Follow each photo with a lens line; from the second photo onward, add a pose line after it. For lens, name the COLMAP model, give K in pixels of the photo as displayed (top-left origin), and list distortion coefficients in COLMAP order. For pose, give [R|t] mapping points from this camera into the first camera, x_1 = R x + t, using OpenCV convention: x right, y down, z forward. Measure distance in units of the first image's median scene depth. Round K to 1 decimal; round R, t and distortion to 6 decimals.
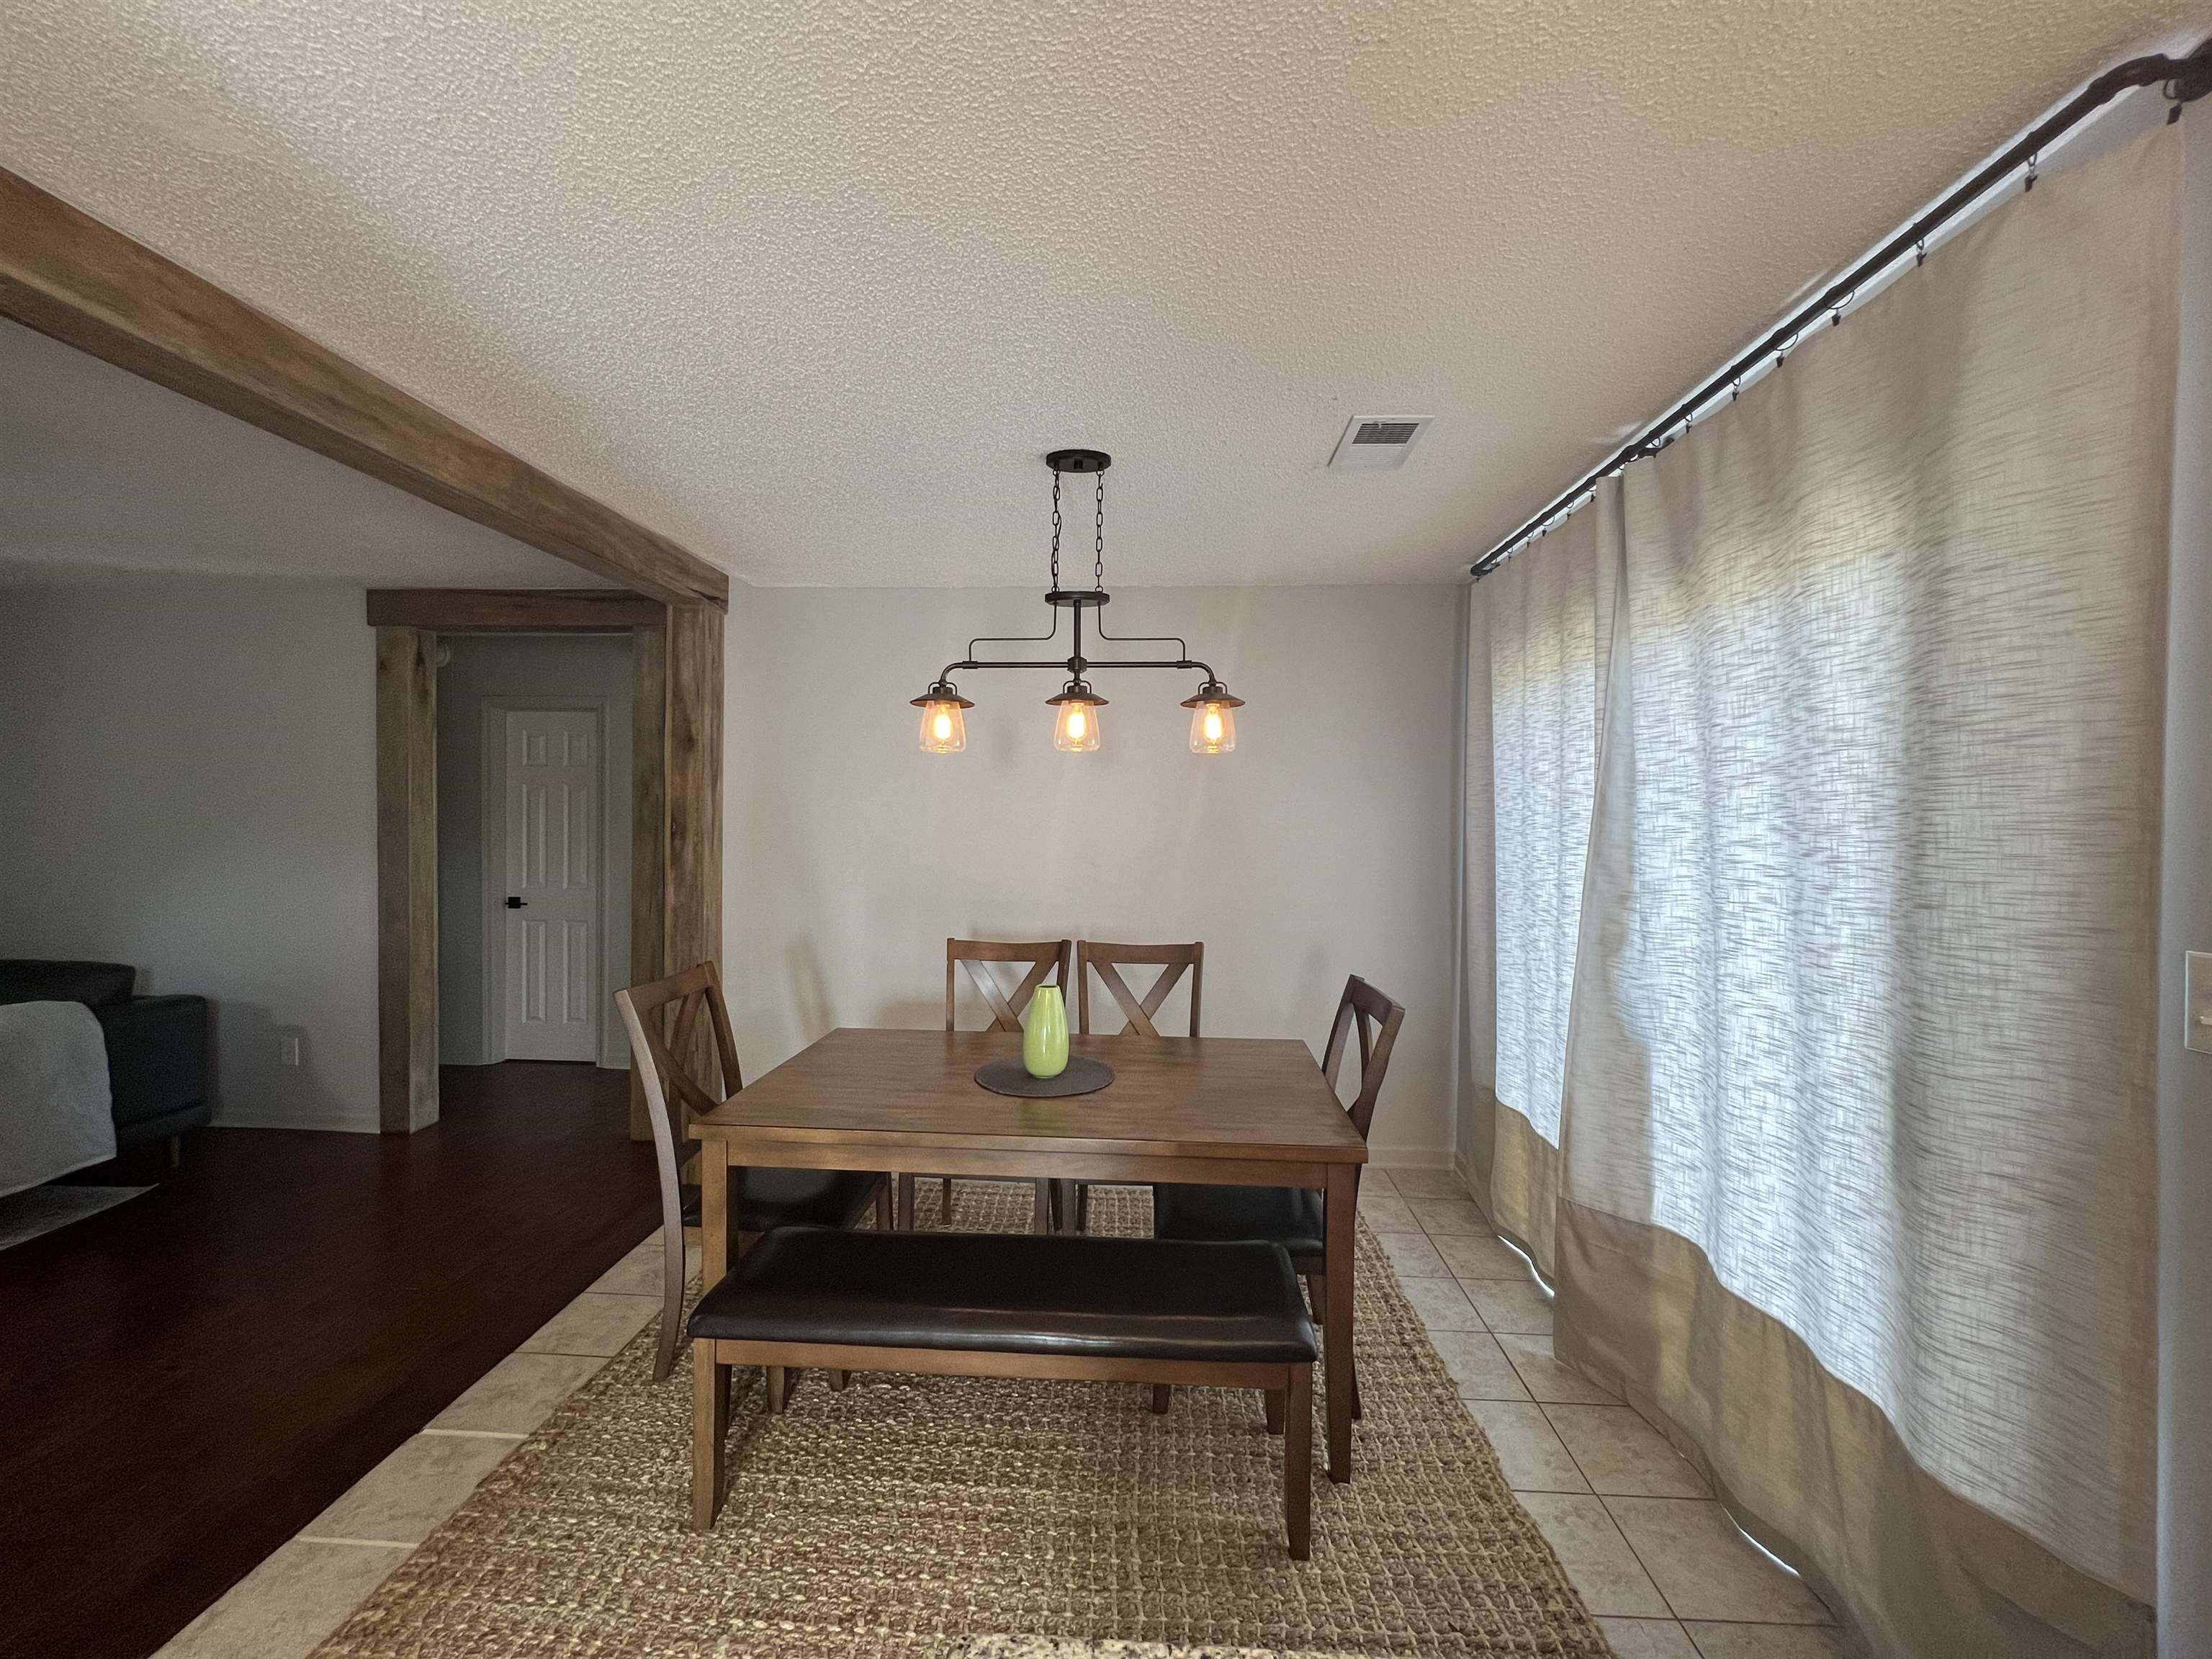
lens RADIAL K [[896.2, 0, 1110.3], [0, 896.2, 825.4], [0, 0, 1]] dist [-0.000887, 0.000353]
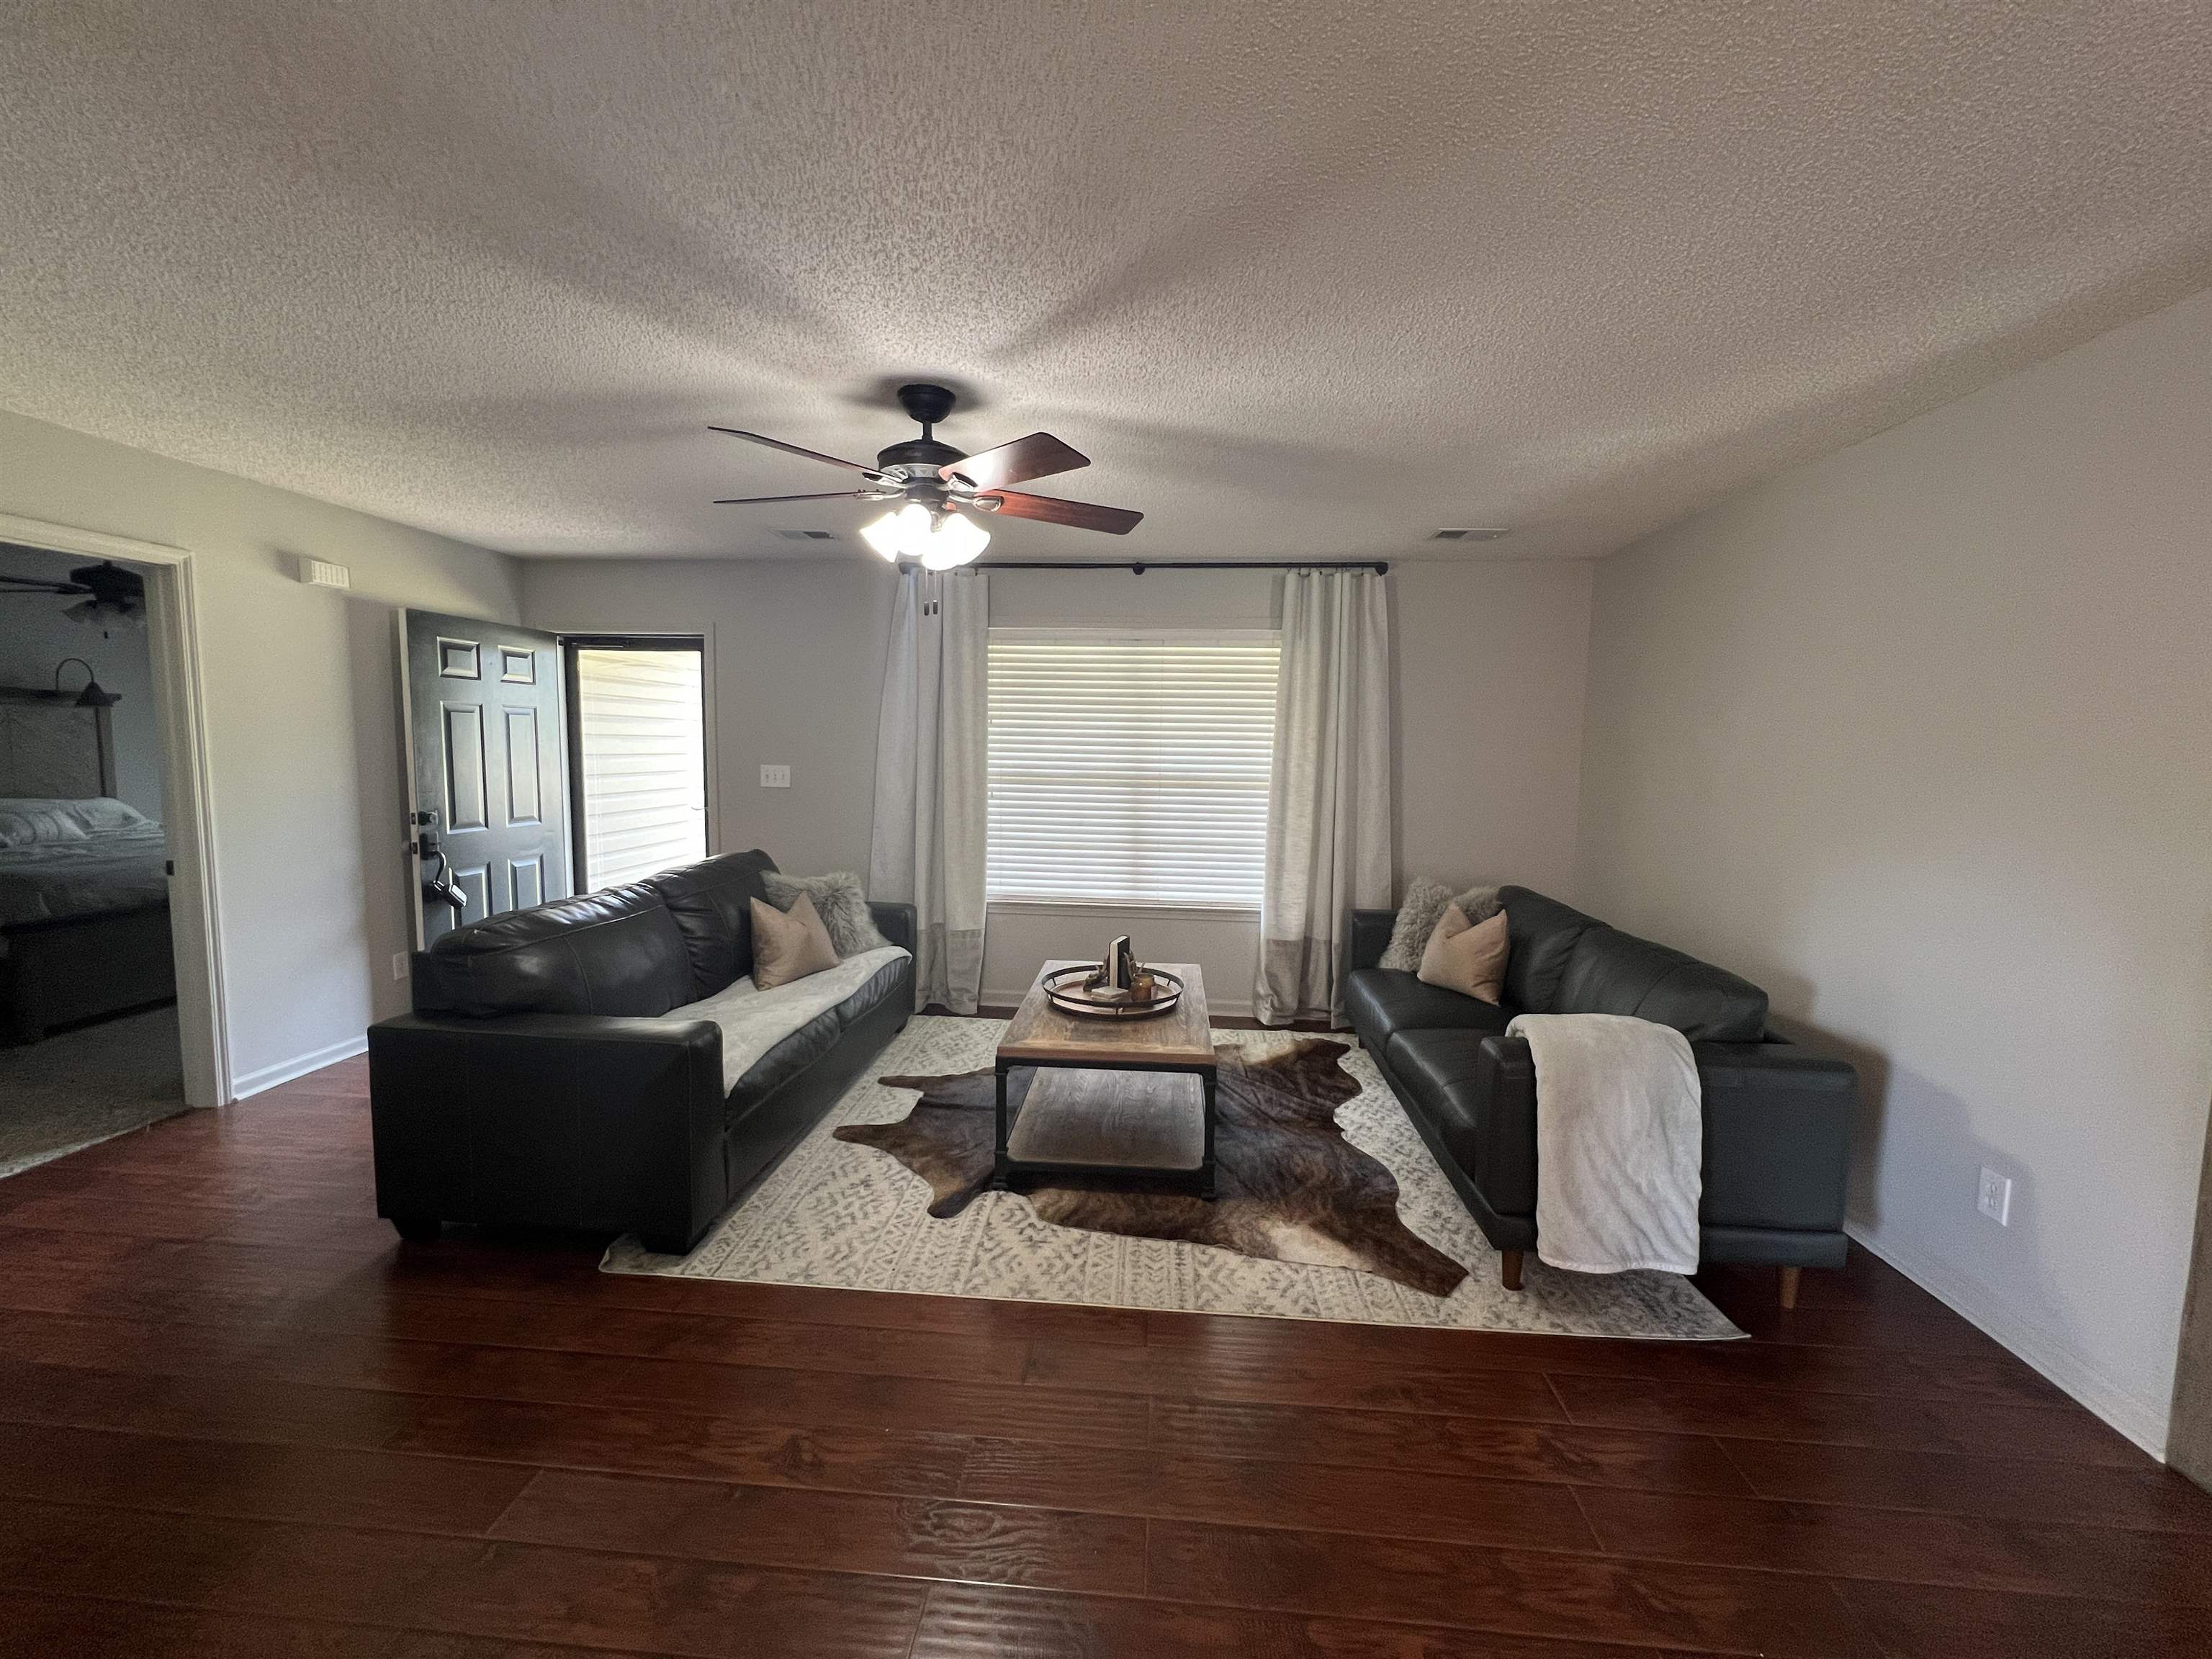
lens RADIAL K [[896.2, 0, 1103.1], [0, 896.2, 826.0], [0, 0, 1]] dist [-0.000887, 0.000353]
pose [[-0.017510, 0.081165, -0.996547, -0.416447], [-0.021540, 0.996438, 0.081534, -0.011024], [0.999615, 0.022893, -0.015700, 0.505567]]
